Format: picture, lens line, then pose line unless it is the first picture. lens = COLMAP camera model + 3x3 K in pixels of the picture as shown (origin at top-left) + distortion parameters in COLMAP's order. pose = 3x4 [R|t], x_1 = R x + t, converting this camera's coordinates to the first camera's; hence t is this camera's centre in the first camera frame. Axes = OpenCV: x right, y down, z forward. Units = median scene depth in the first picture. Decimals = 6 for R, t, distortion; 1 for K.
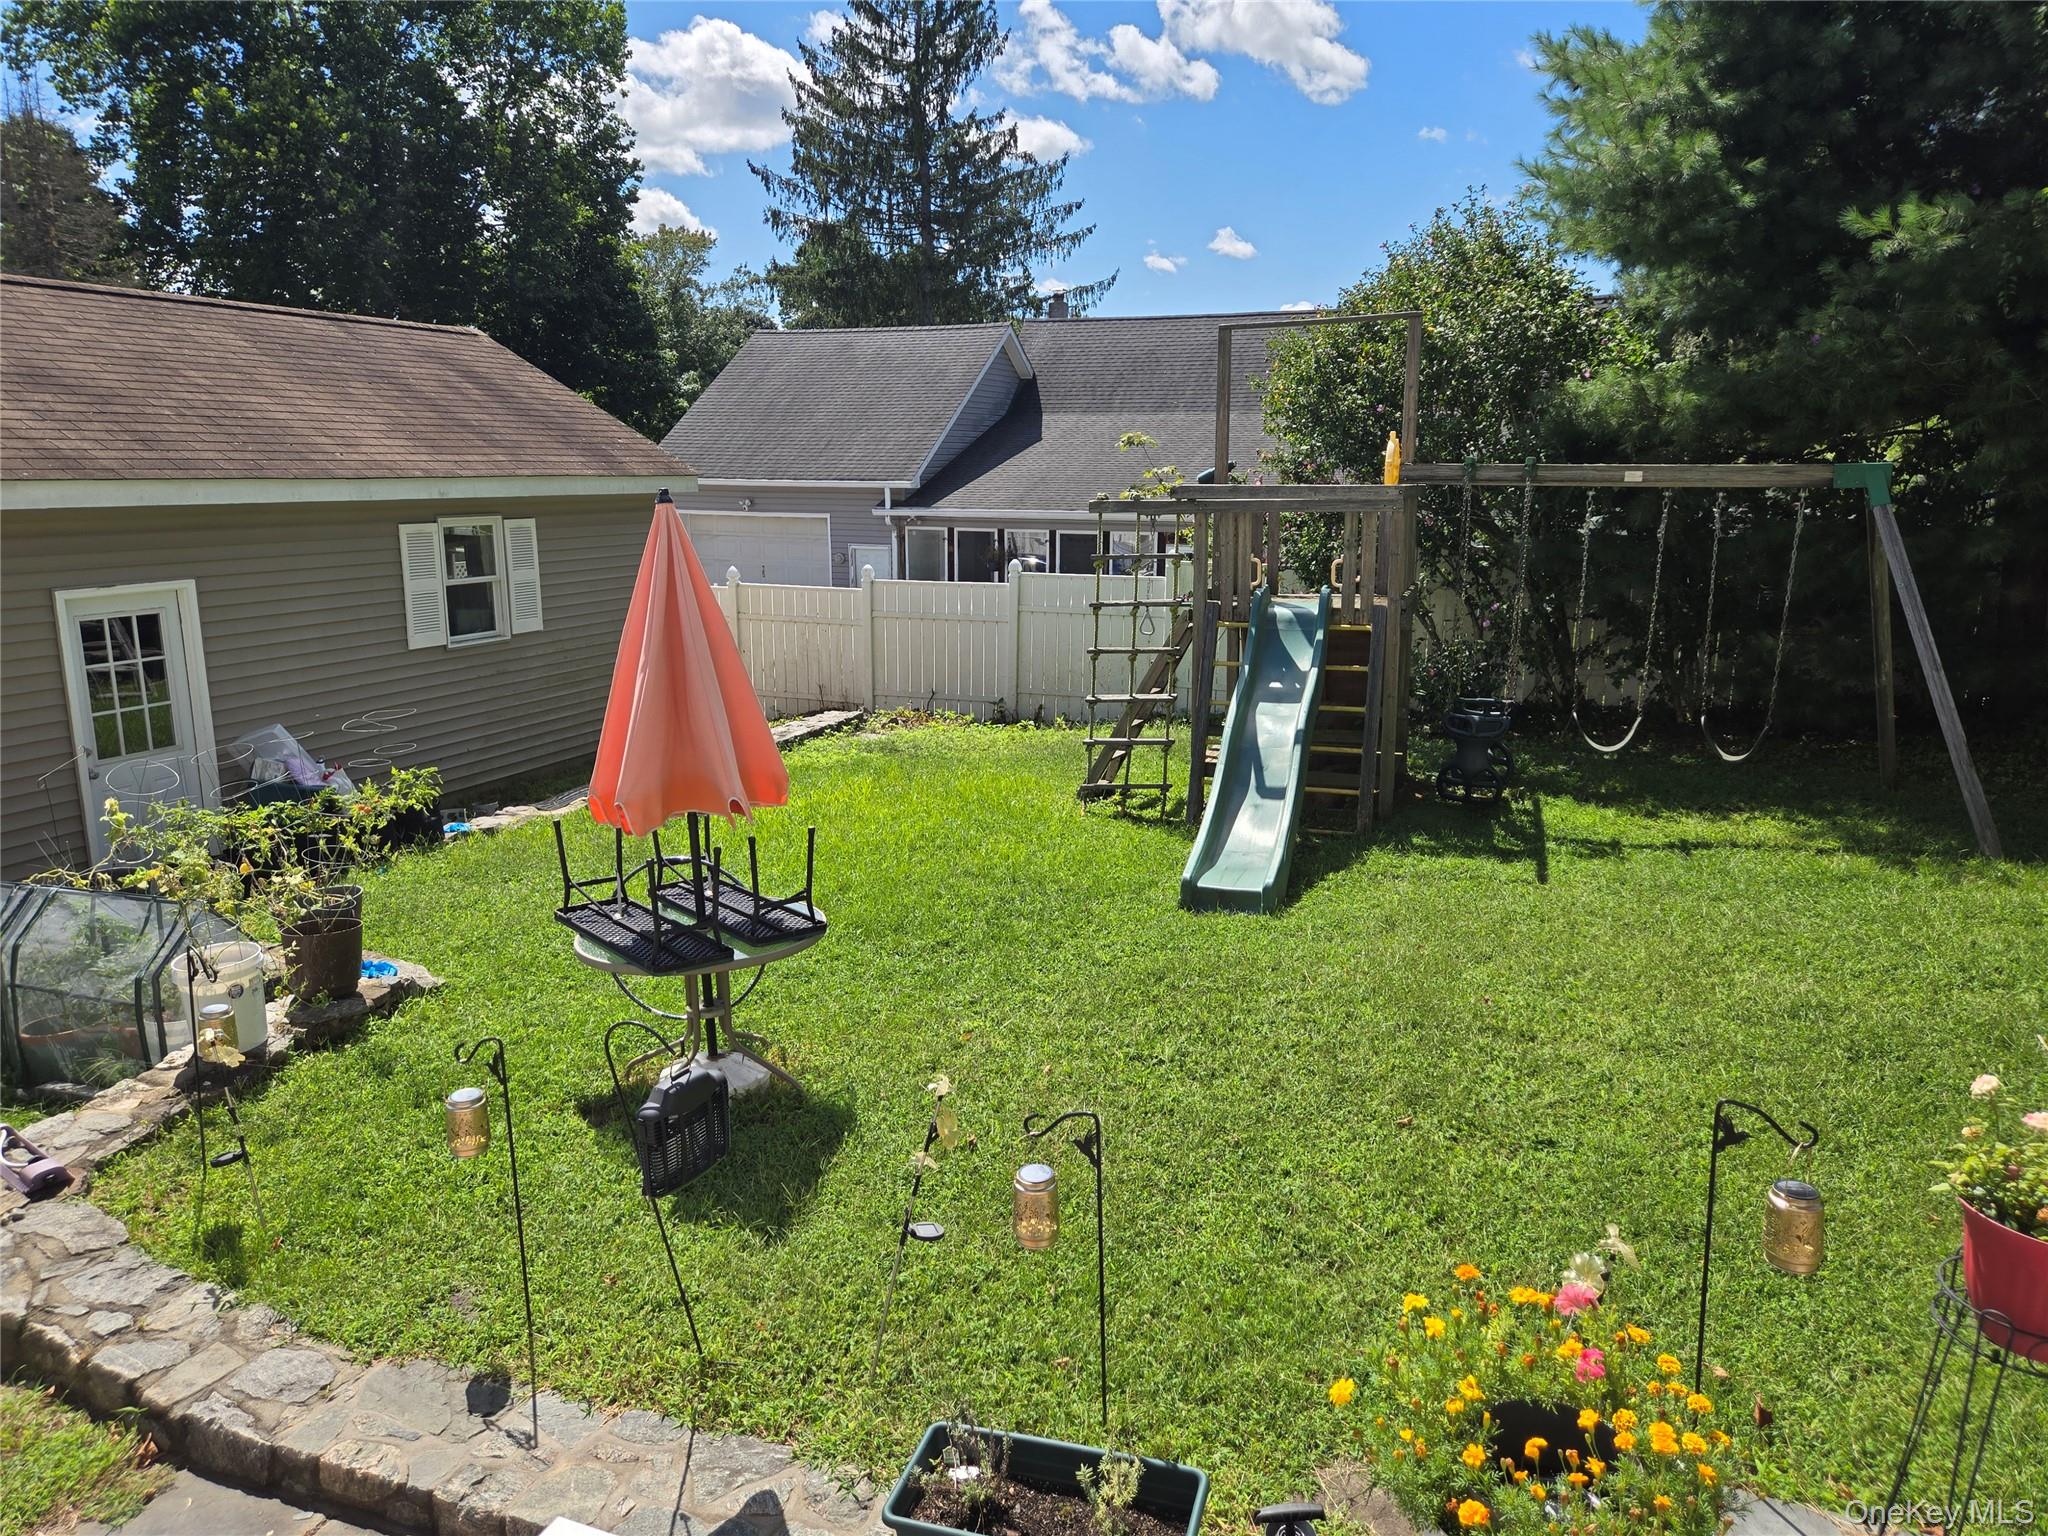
lens RADIAL K [[1424.6, 0, 1031.0], [0, 1424.6, 738.0], [0, 0, 1]] dist [0.076935, -0.078484]
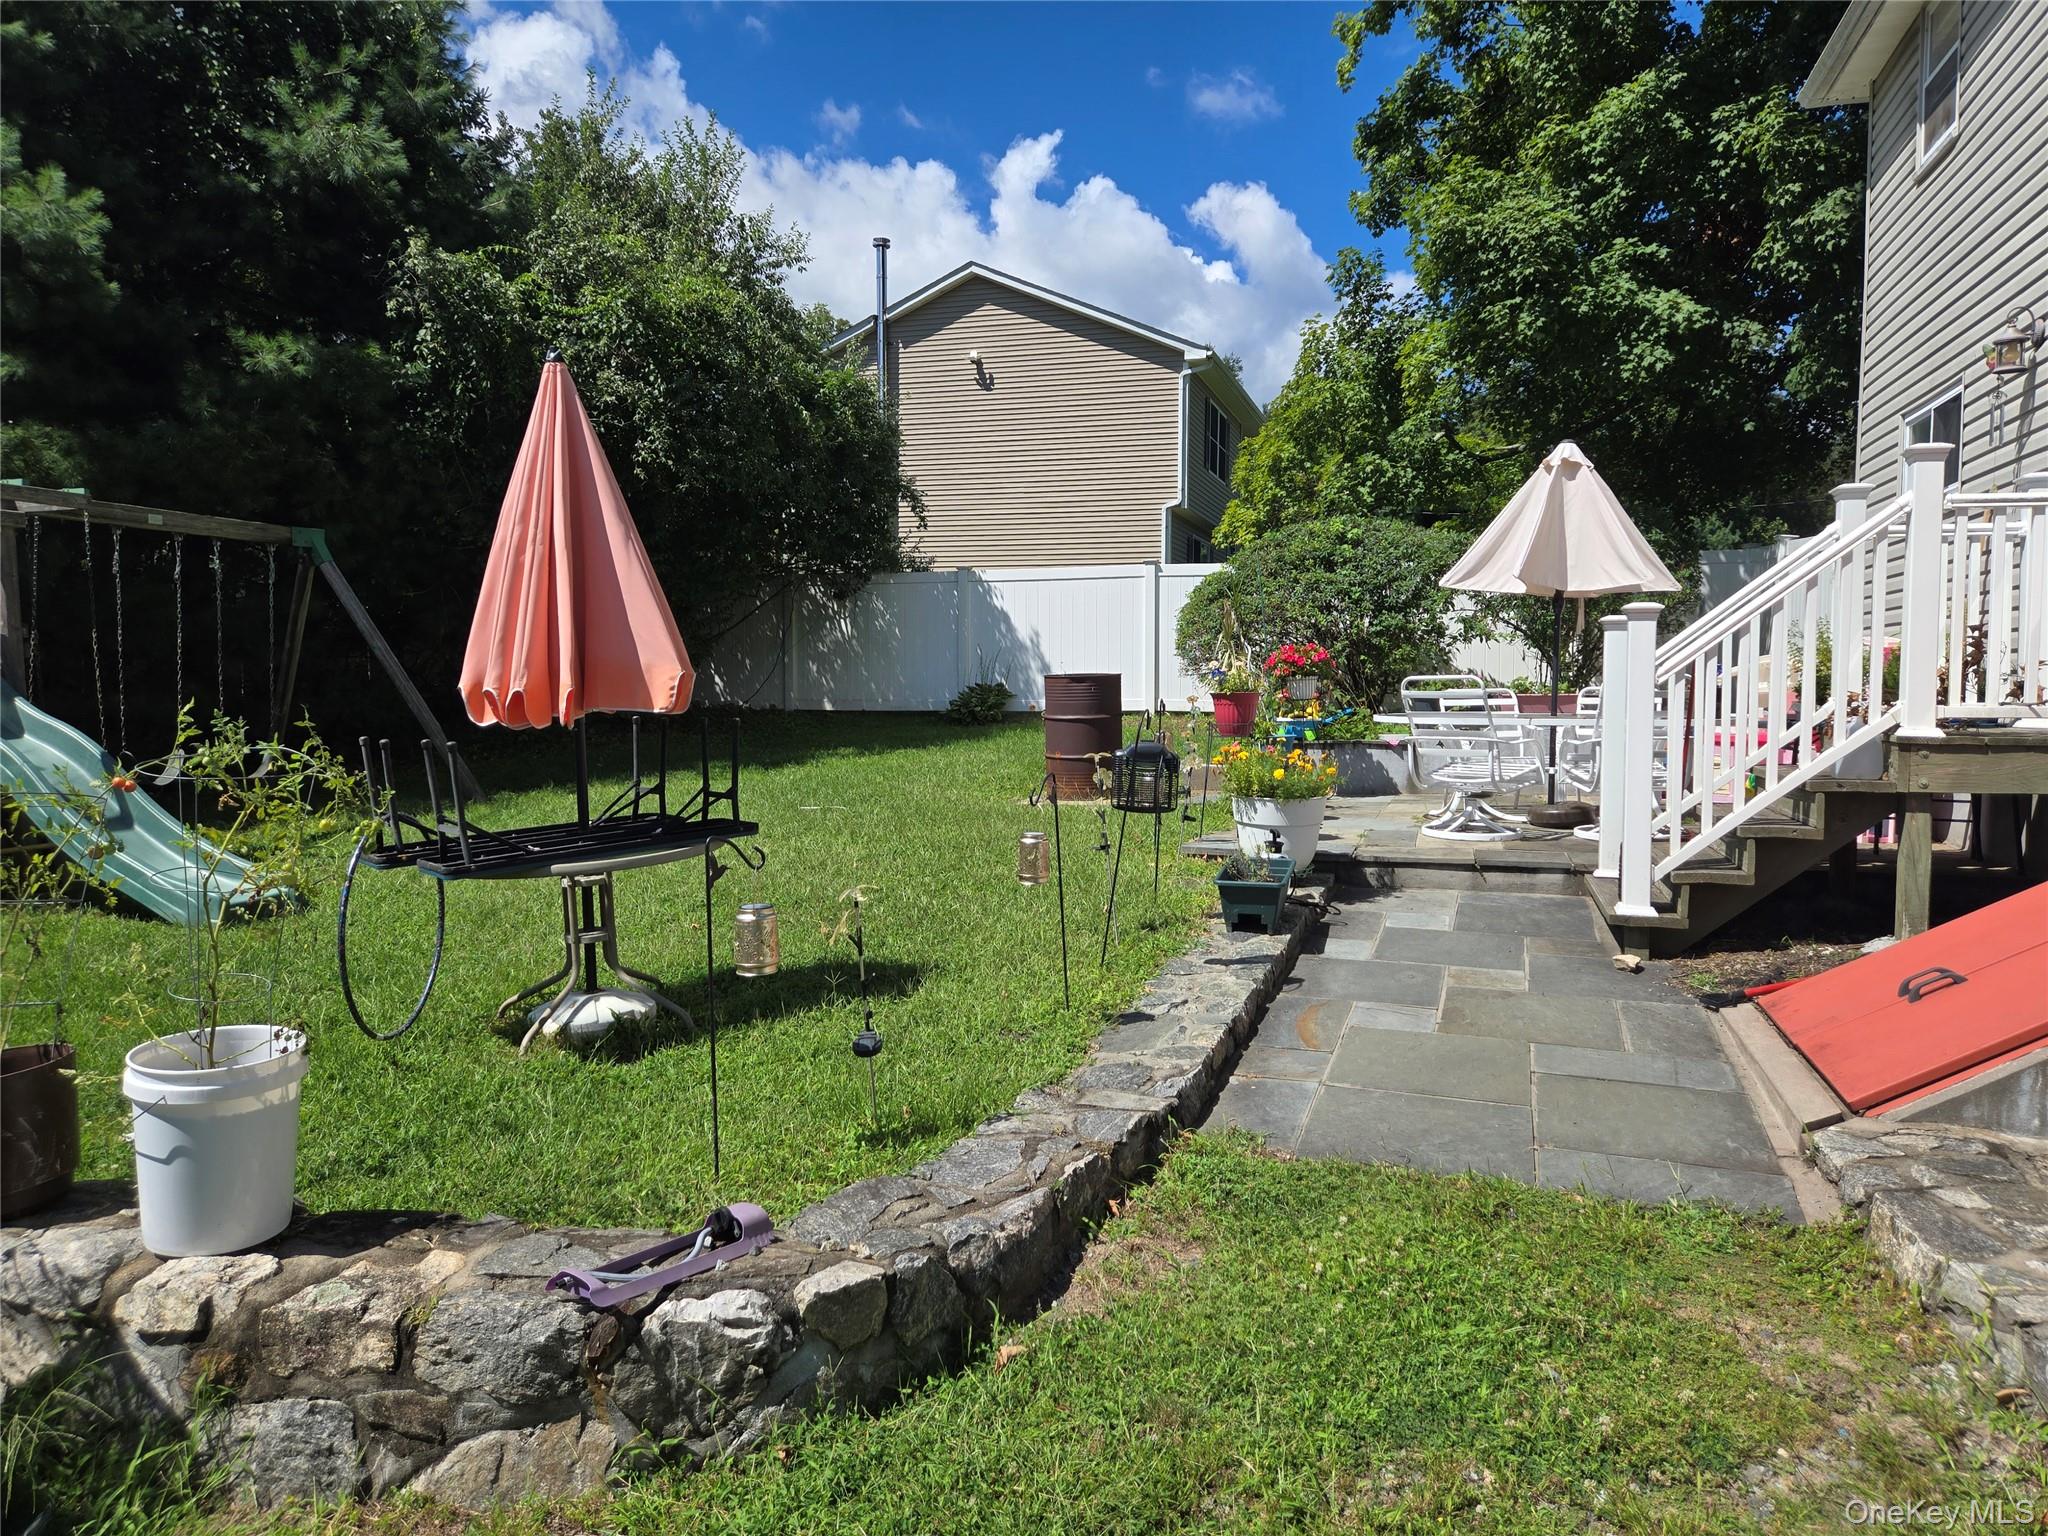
lens RADIAL K [[1424.6, 0, 1031.0], [0, 1424.6, 738.0], [0, 0, 1]] dist [0.076935, -0.078484]
pose [[-0.075956, -0.037205, 0.996417, -1.138676], [0.196139, 0.979222, 0.051515, 0.077534], [-0.977630, 0.199350, -0.067081, 0.768635]]
